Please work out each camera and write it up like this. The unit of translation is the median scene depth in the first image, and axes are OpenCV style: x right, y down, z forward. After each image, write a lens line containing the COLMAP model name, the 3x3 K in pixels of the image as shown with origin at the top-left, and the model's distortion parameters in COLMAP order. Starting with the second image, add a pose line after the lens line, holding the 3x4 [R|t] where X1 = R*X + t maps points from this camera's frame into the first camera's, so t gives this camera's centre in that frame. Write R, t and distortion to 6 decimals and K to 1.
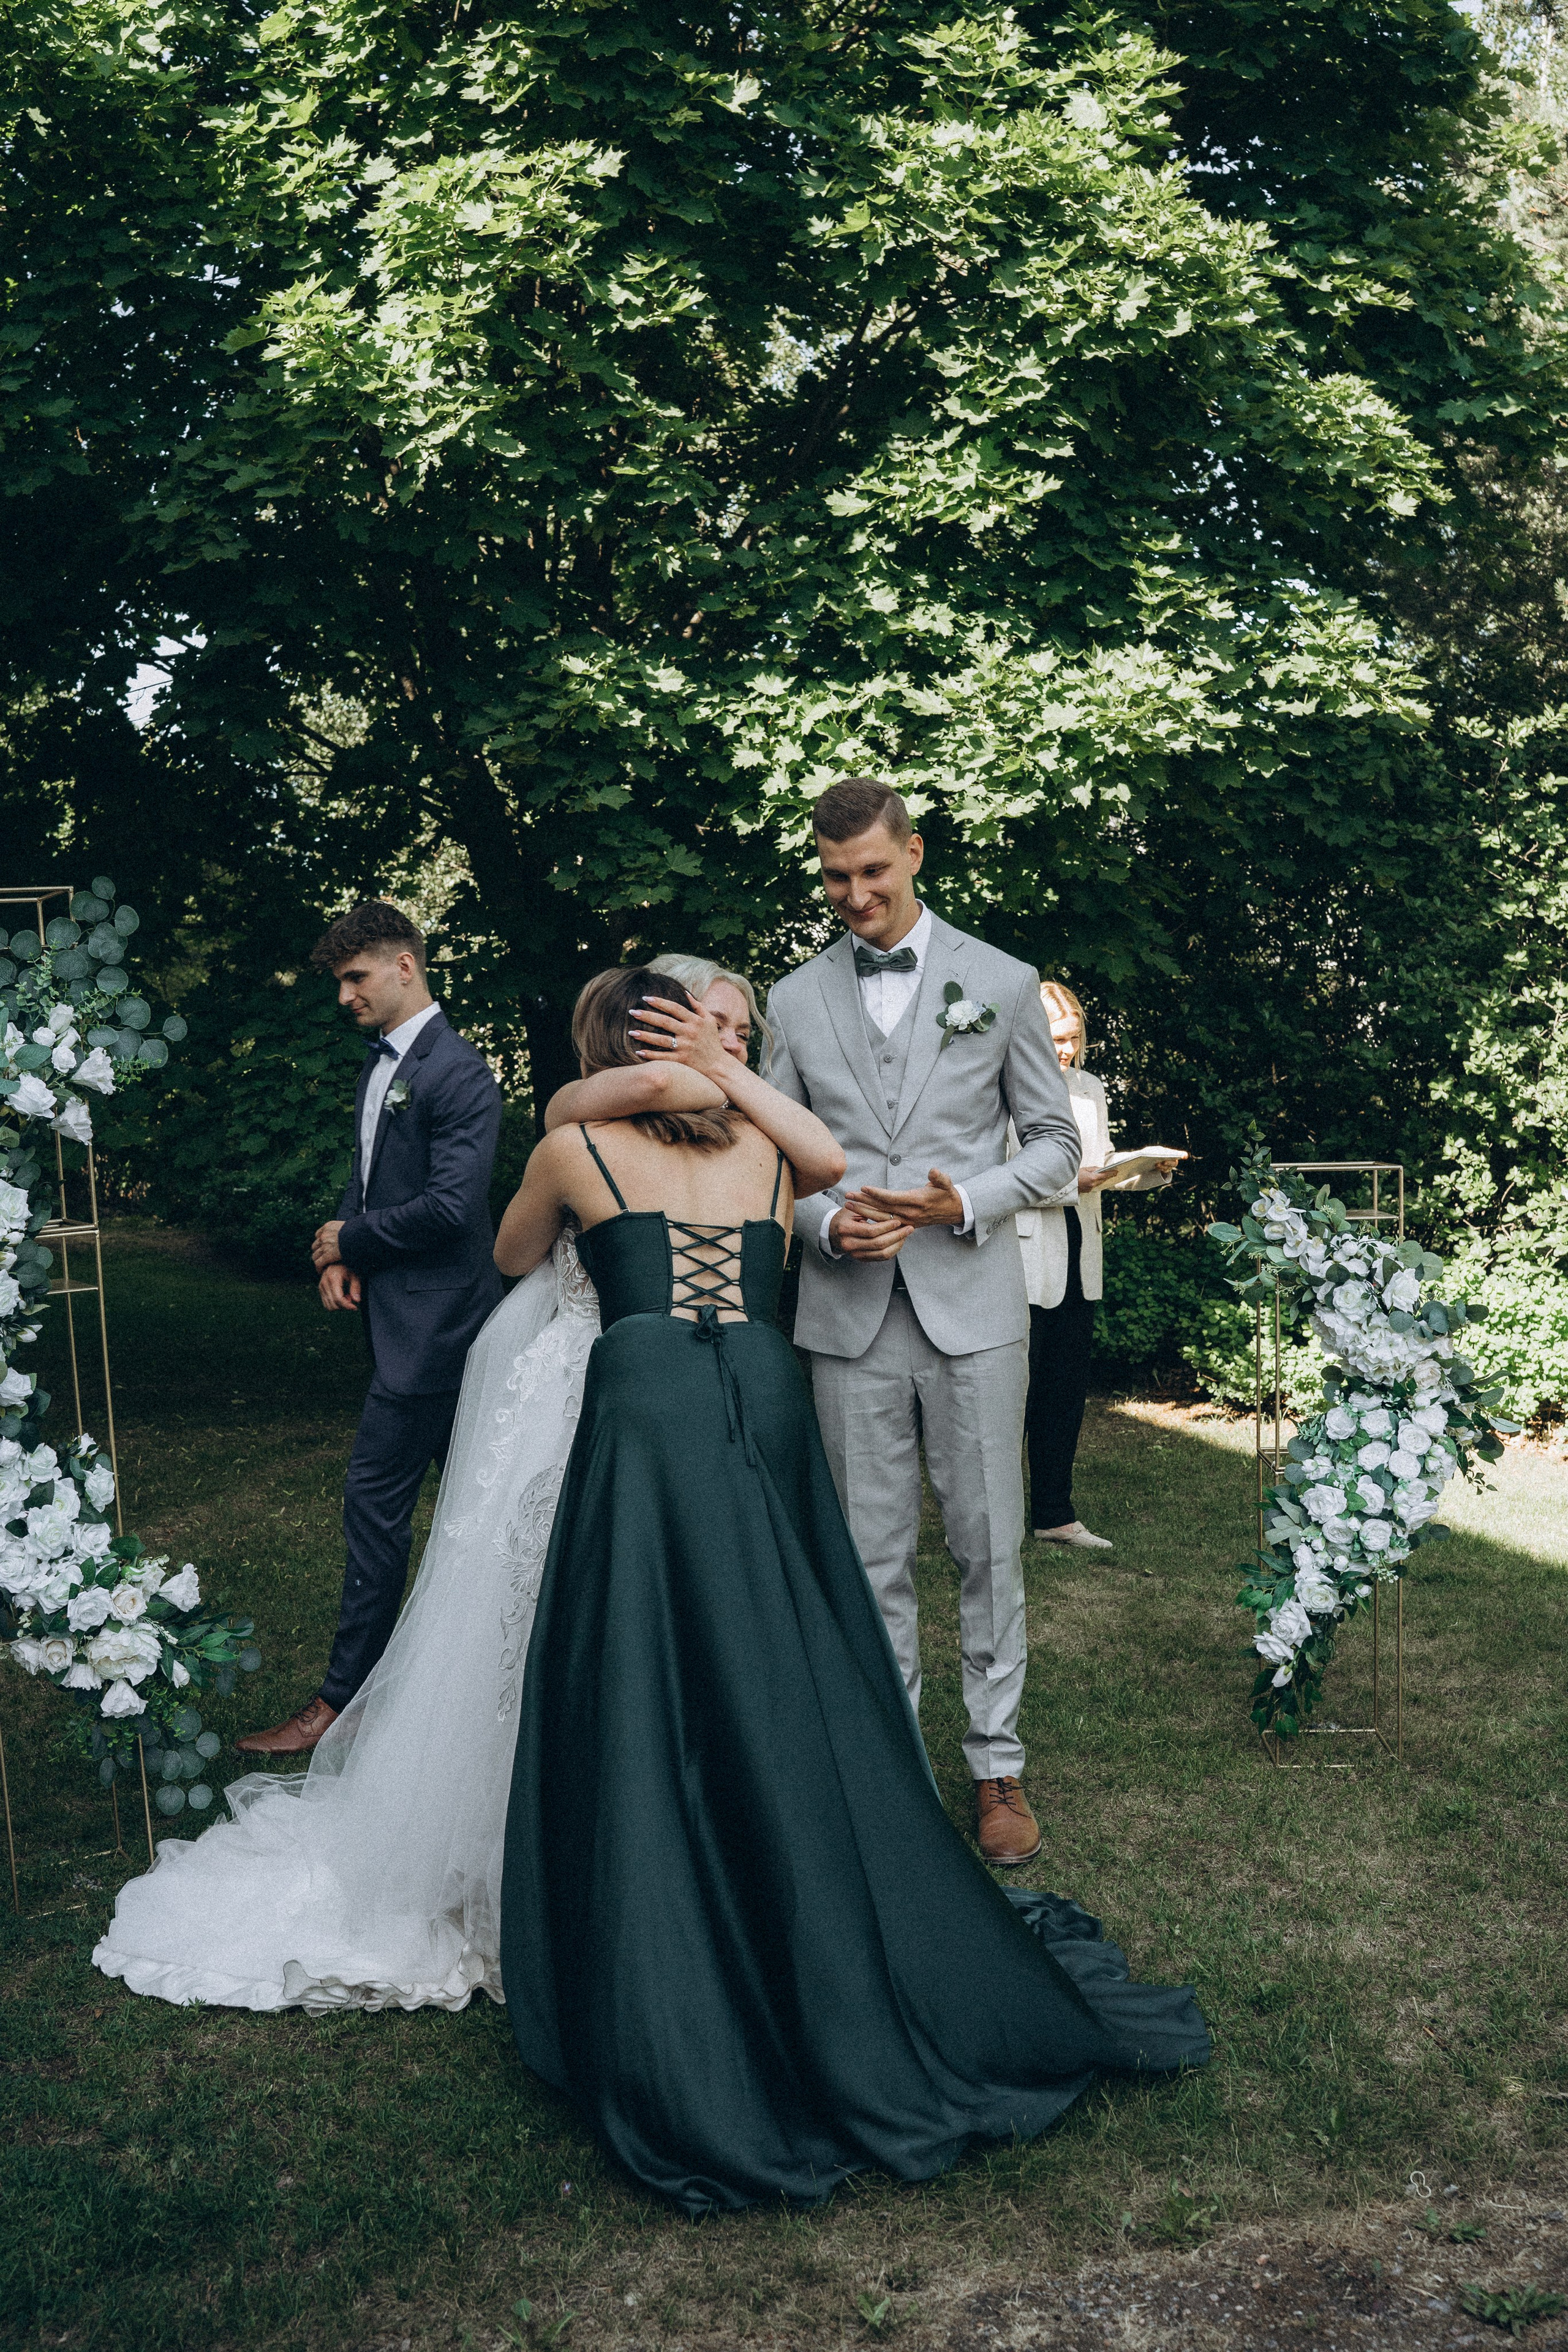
lens RADIAL K [[2198.6, 0, 773.3], [0, 2198.6, 1181.0], [0, 0, 1]] dist [0.009864, -0.044792]
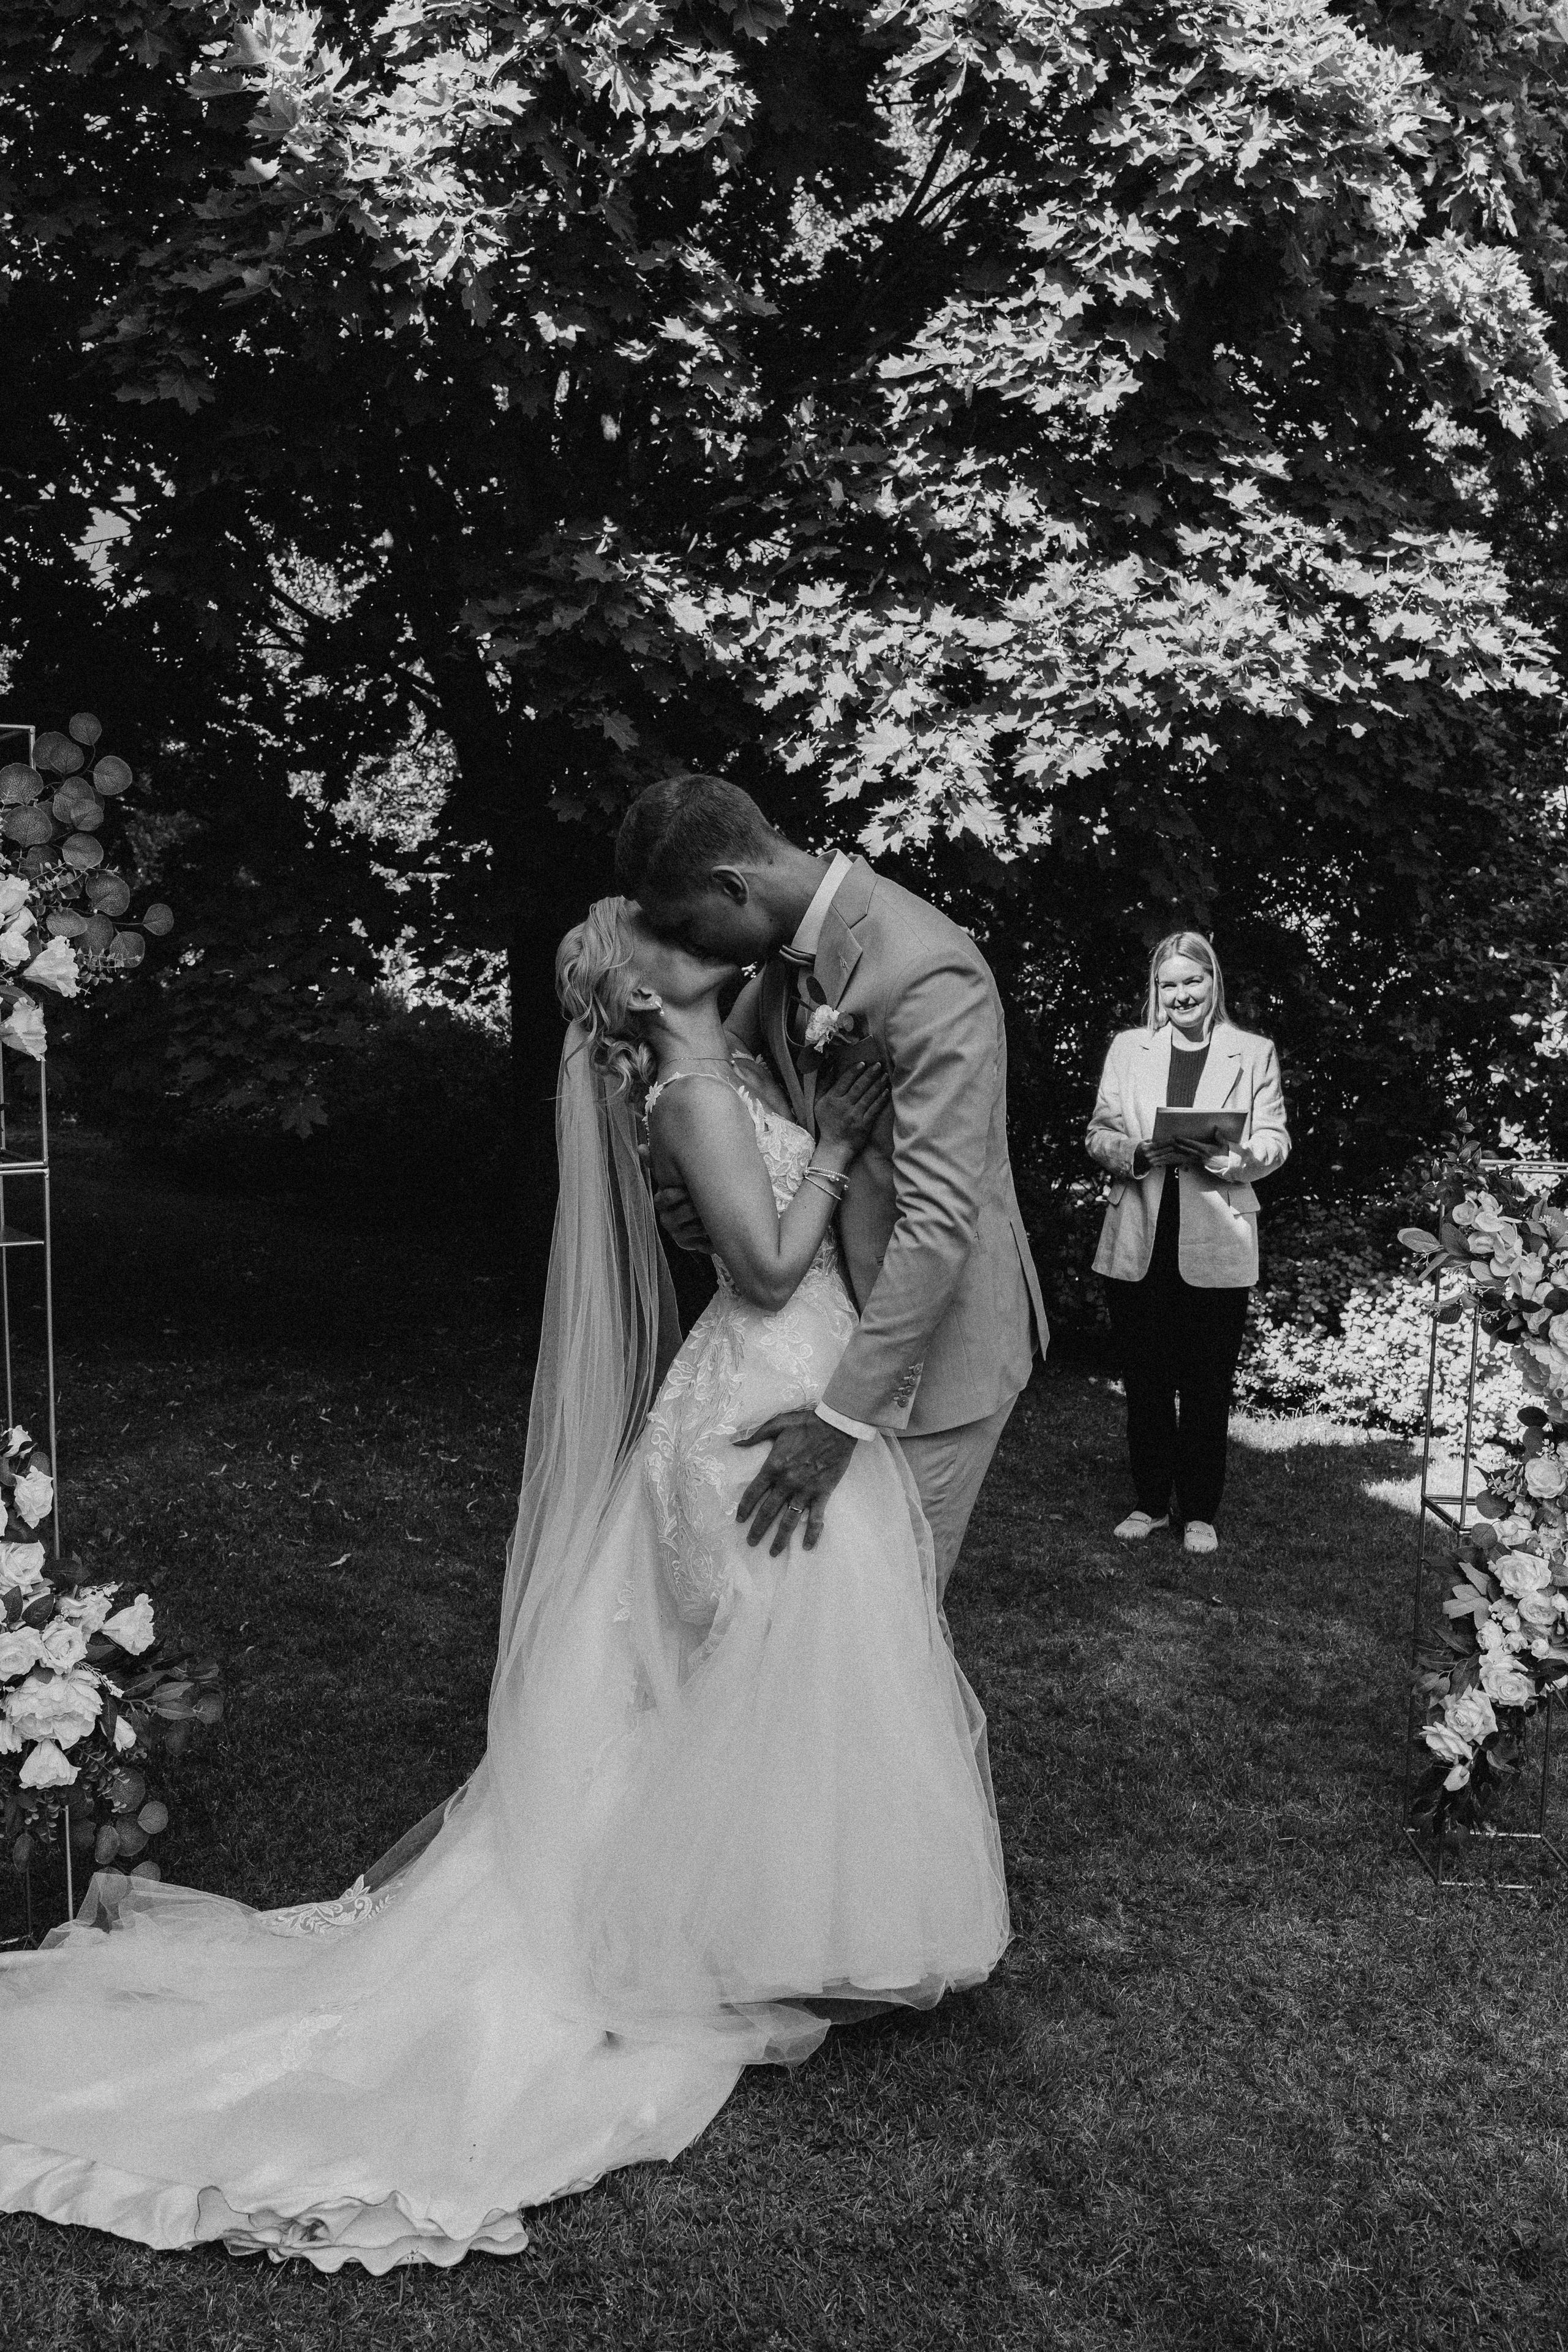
lens RADIAL K [[2193.3, 0, 787.6], [0, 2193.3, 1173.2], [0, 0, 1]] dist [0.056435, -0.027127]
pose [[0.997581, 0.055663, 0.041642, -0.069299], [-0.056843, 0.997999, 0.027696, -0.011838], [-0.040017, -0.029996, 0.998749, 0.184475]]
